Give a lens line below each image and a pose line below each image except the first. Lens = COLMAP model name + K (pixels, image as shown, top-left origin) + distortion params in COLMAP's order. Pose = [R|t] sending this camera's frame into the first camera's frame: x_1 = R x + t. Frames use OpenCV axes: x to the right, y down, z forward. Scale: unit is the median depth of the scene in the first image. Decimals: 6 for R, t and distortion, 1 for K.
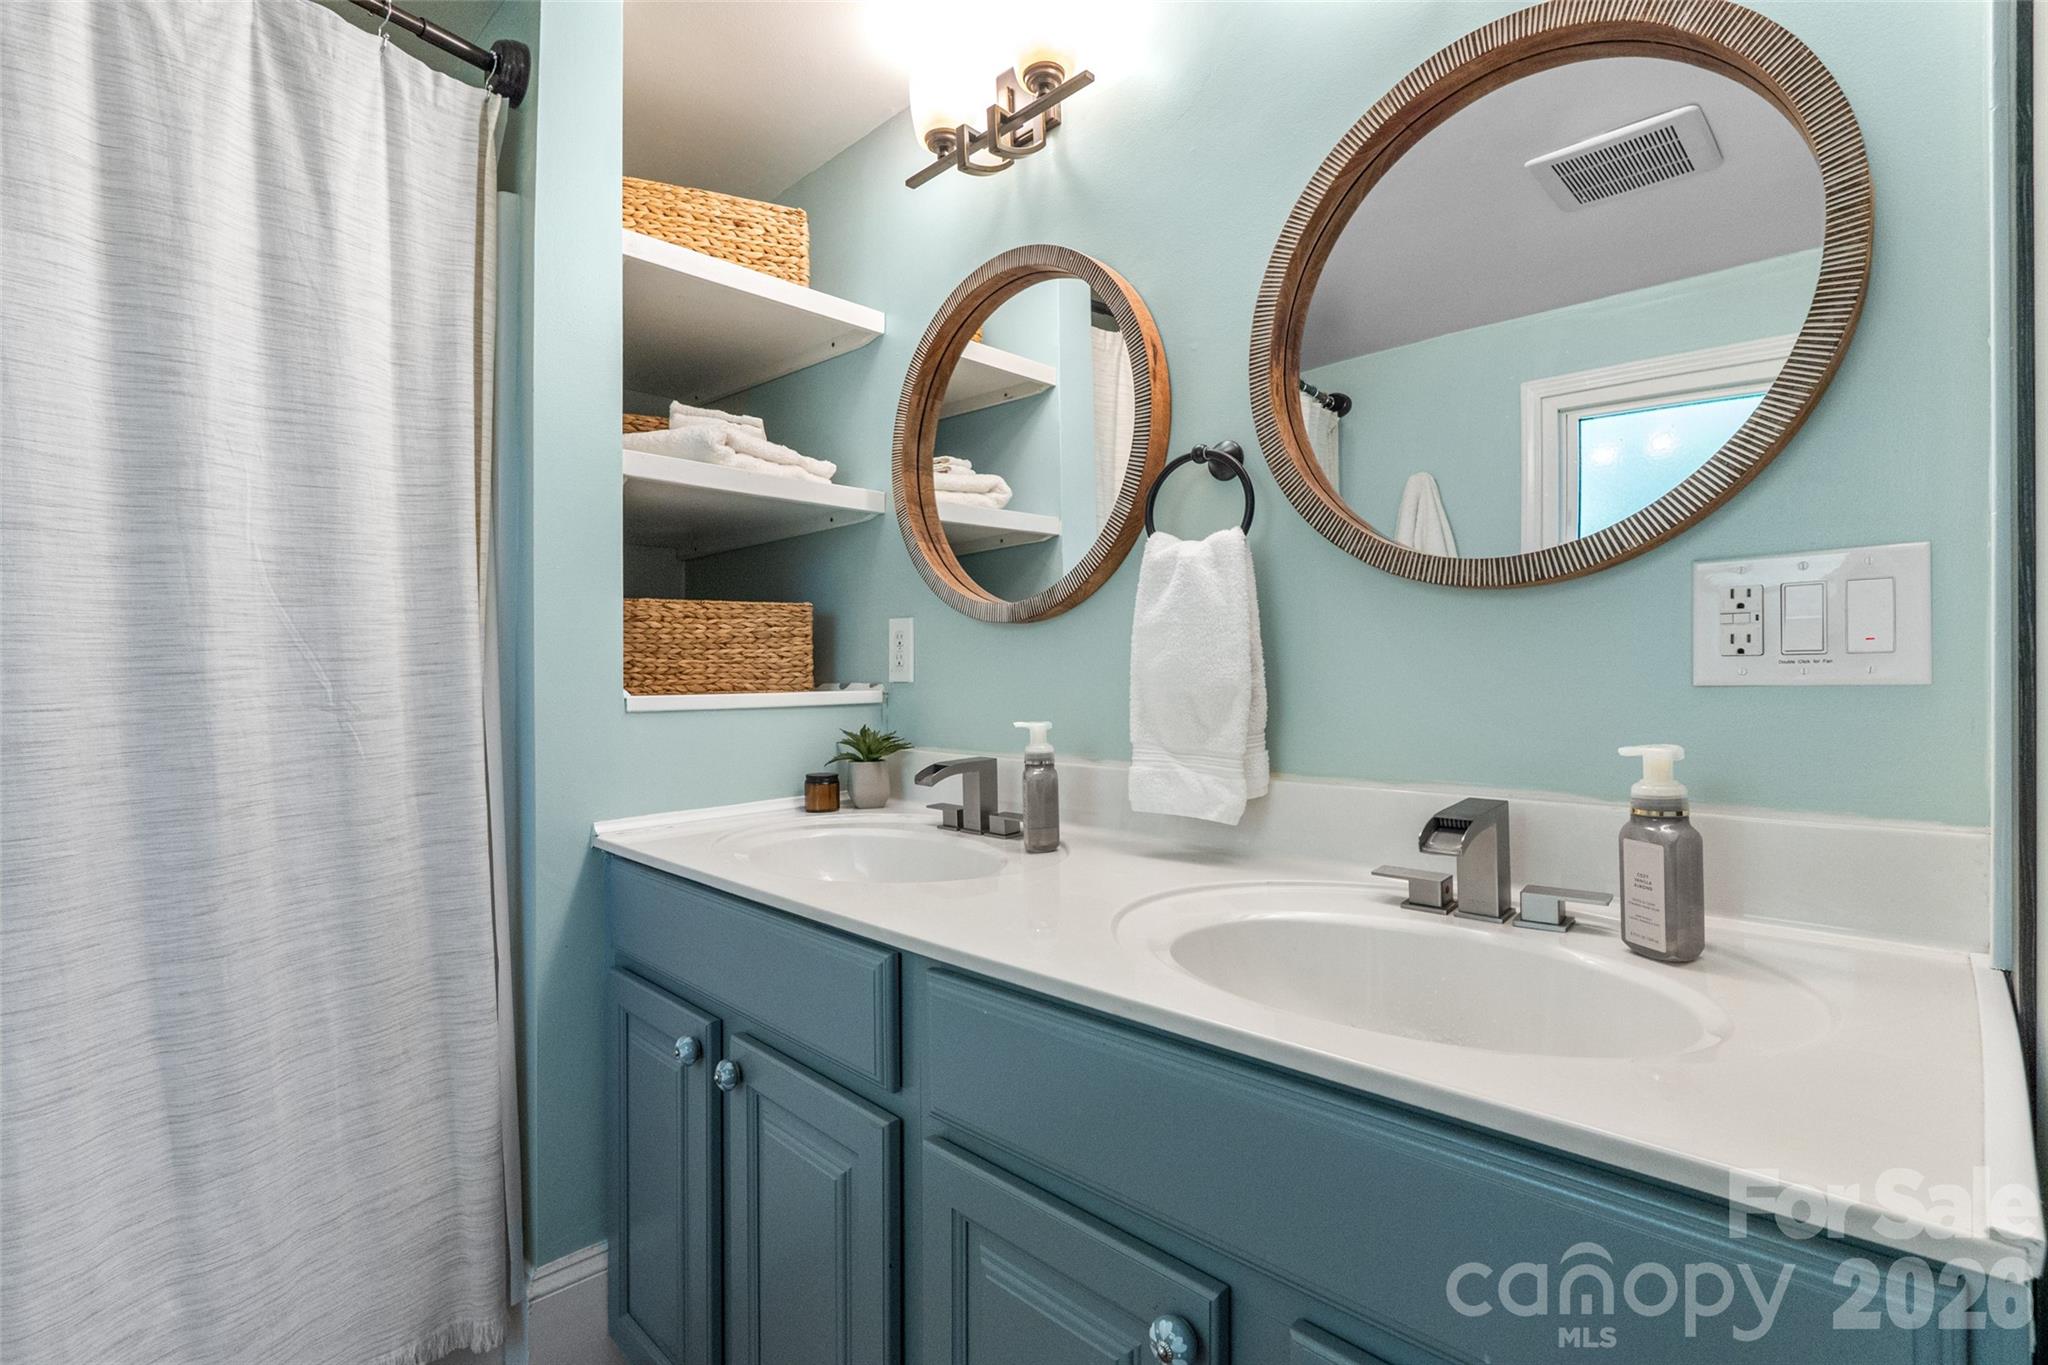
lens RADIAL K [[960.0, 0, 1056.3], [0, 960.0, 686.8], [0, 0, 1]] dist [-0.008624, 0.002665]
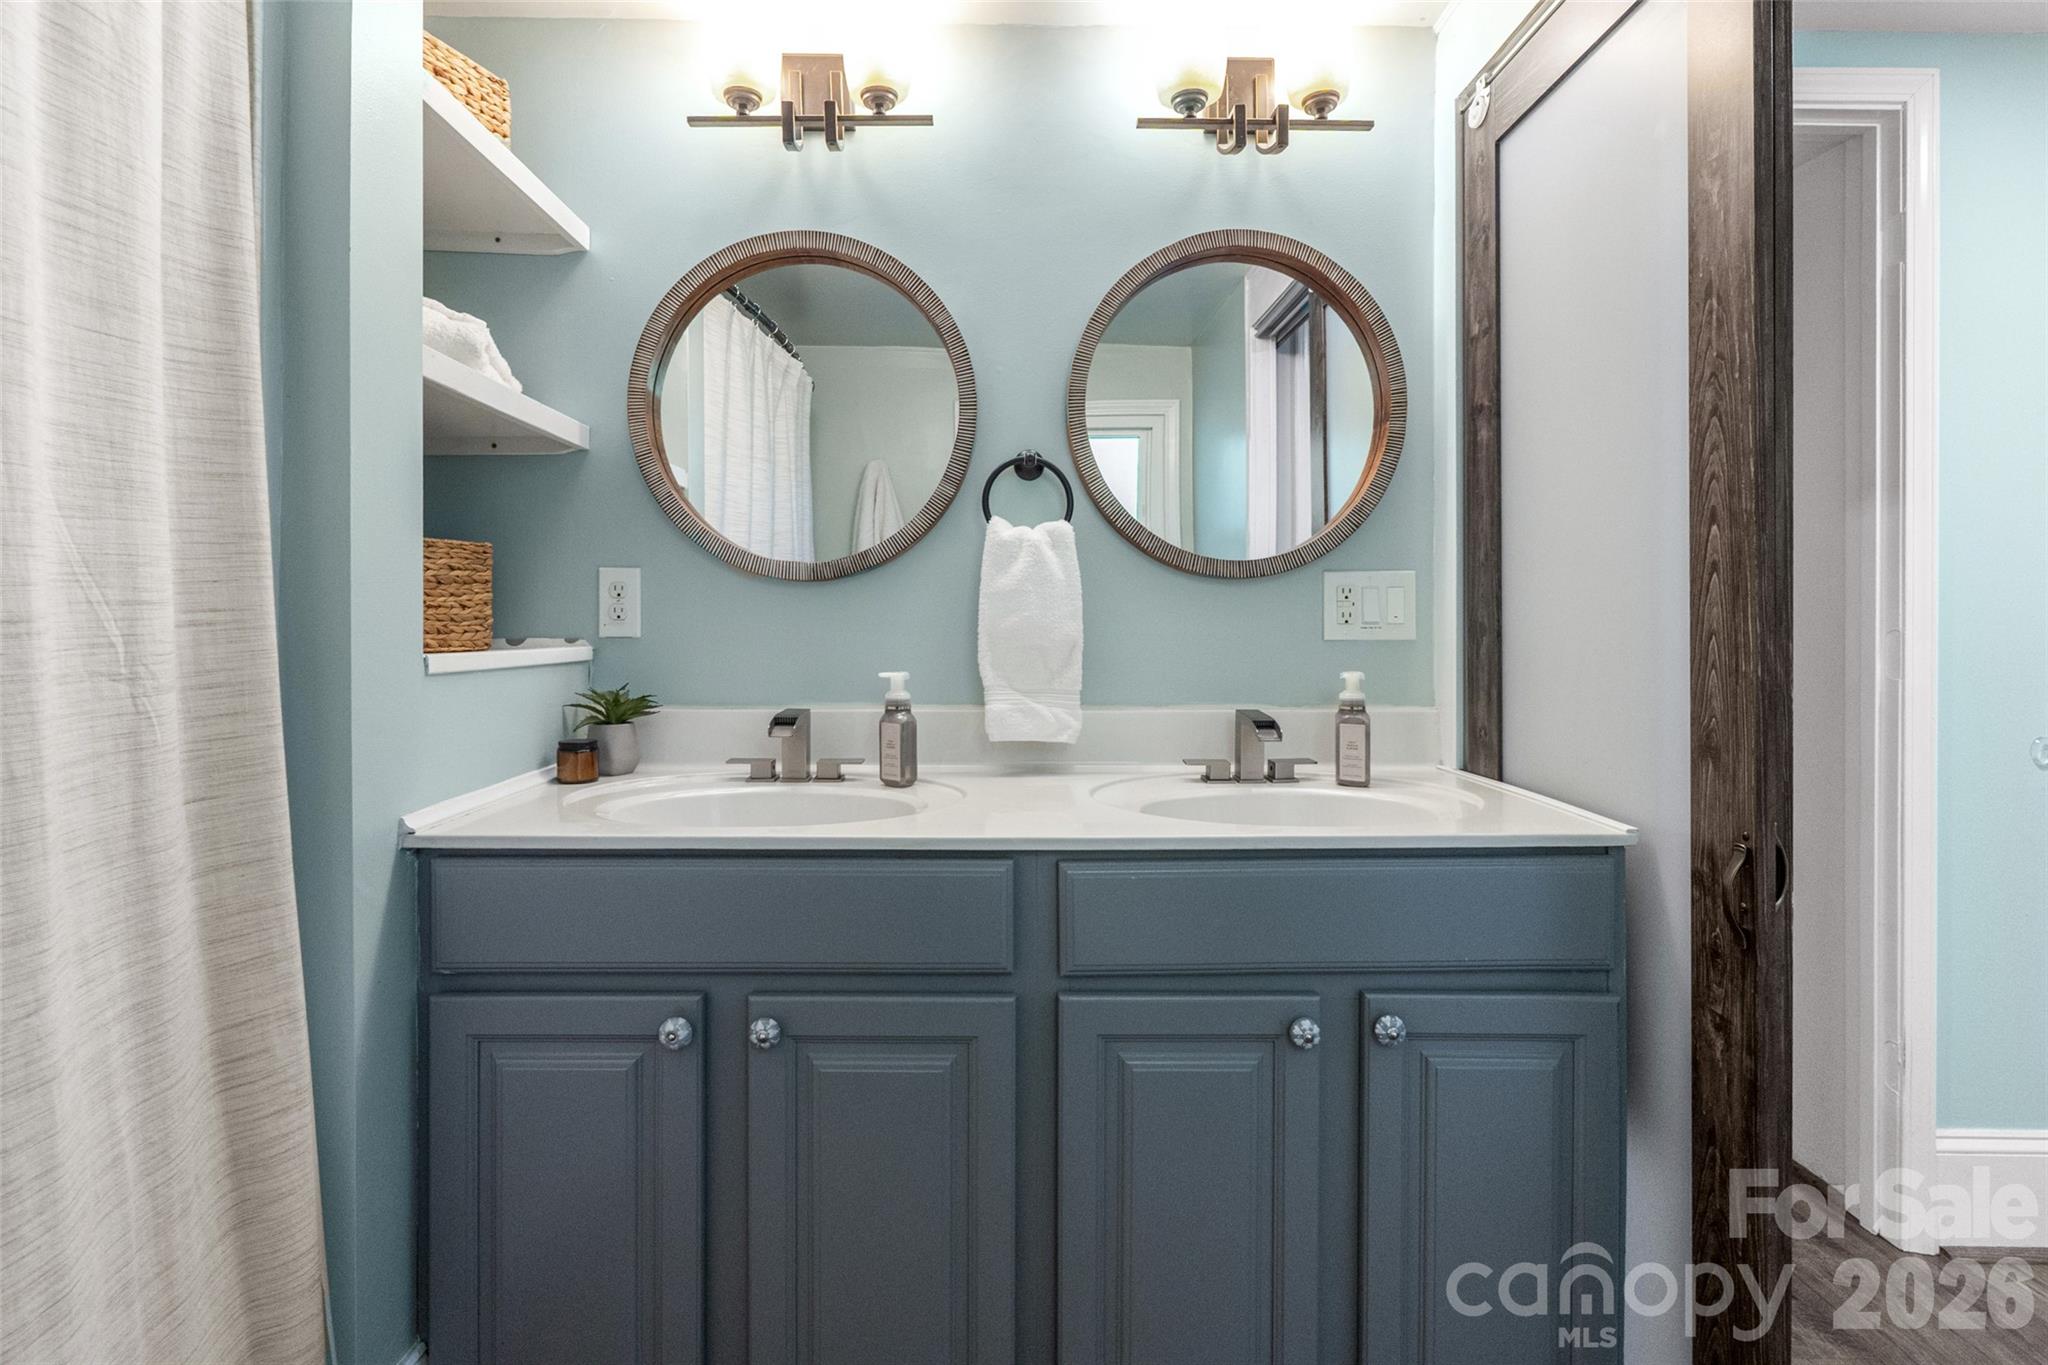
lens RADIAL K [[960.0, 0, 1058.3], [0, 960.0, 640.4], [0, 0, 1]] dist [-0.008624, 0.002665]
pose [[0.690180, -0.001519, 0.723636, -0.728468], [0.002585, 0.999997, -0.000366, -0.000578], [-0.723633, 0.002123, 0.690181, 0.082105]]
